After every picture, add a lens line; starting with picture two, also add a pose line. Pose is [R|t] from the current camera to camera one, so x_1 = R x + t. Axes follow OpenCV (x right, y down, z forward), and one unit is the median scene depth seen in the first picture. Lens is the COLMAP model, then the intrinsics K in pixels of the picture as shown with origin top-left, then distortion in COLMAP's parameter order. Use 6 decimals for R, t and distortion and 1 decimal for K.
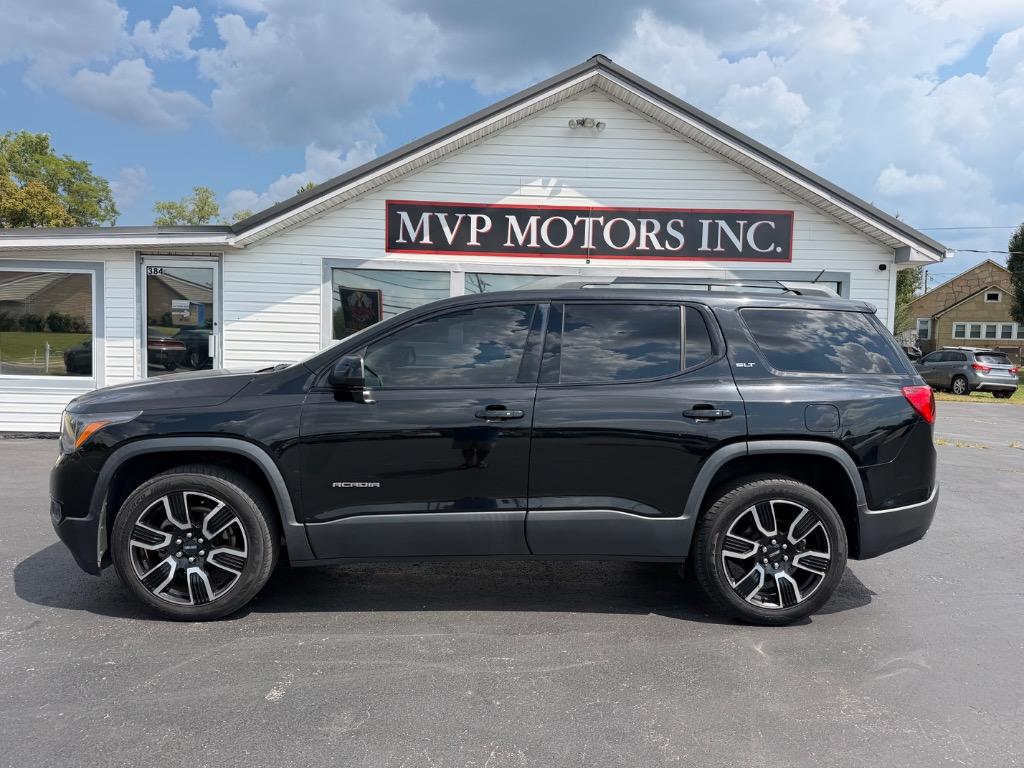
lens RADIAL K [[723.3, 0, 507.2], [0, 723.3, 399.9], [0, 0, 1]] dist [0.032013, -0.042576]
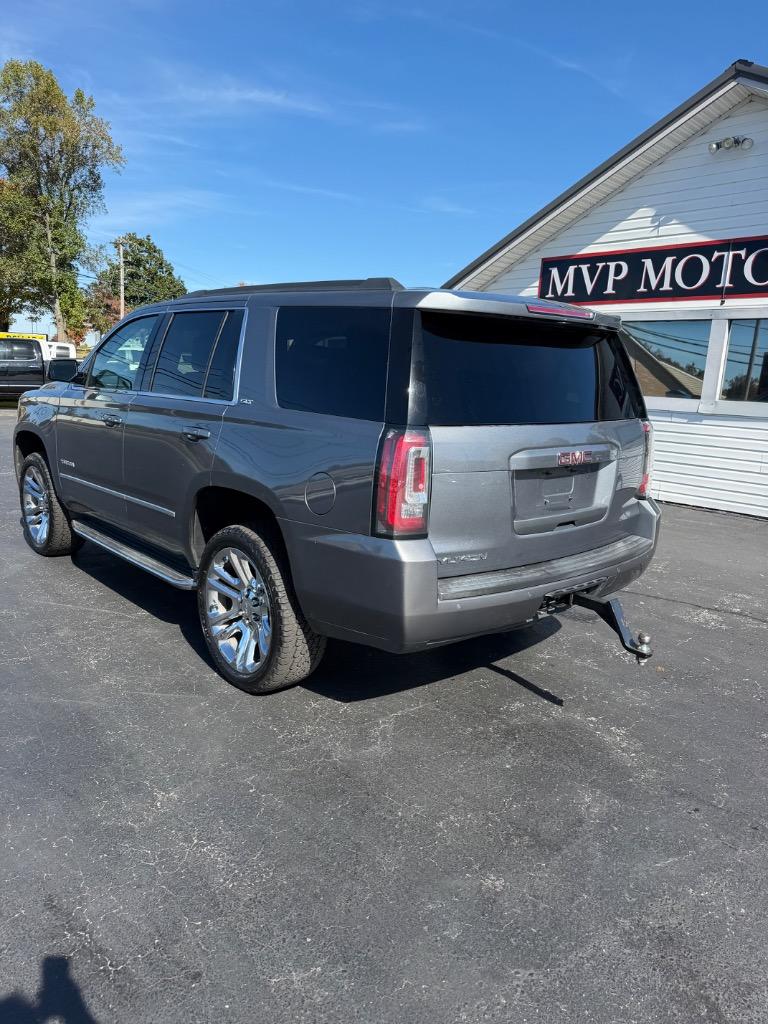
lens RADIAL K [[723.3, 0, 382.2], [0, 723.3, 513.4], [0, 0, 1]] dist [0.032013, -0.042576]
pose [[0.650121, 0.147810, -0.745315, 0.546519], [-0.088145, 0.988945, 0.119239, -0.003971], [0.754700, -0.011824, 0.655963, 0.093945]]
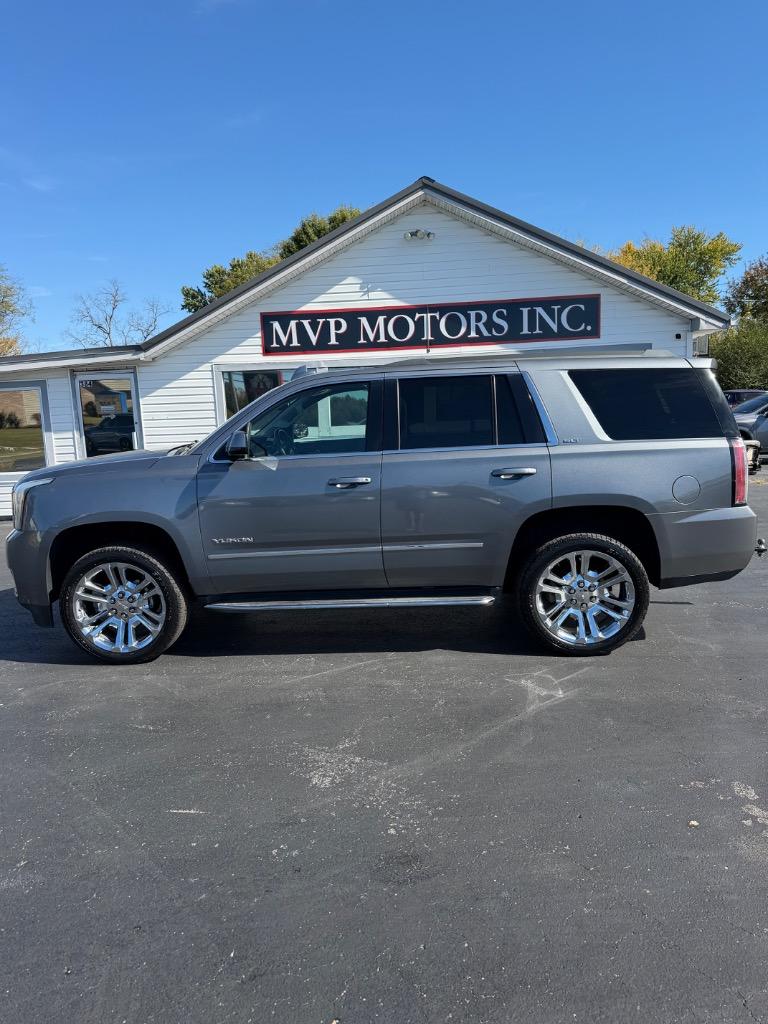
lens RADIAL K [[723.3, 0, 367.1], [0, 723.3, 530.9], [0, 0, 1]] dist [0.032013, -0.042576]
pose [[0.994863, -0.055153, -0.084889, 0.096568], [0.062248, 0.994575, 0.083340, 0.001338], [0.079832, -0.088196, 0.992899, -0.239280]]
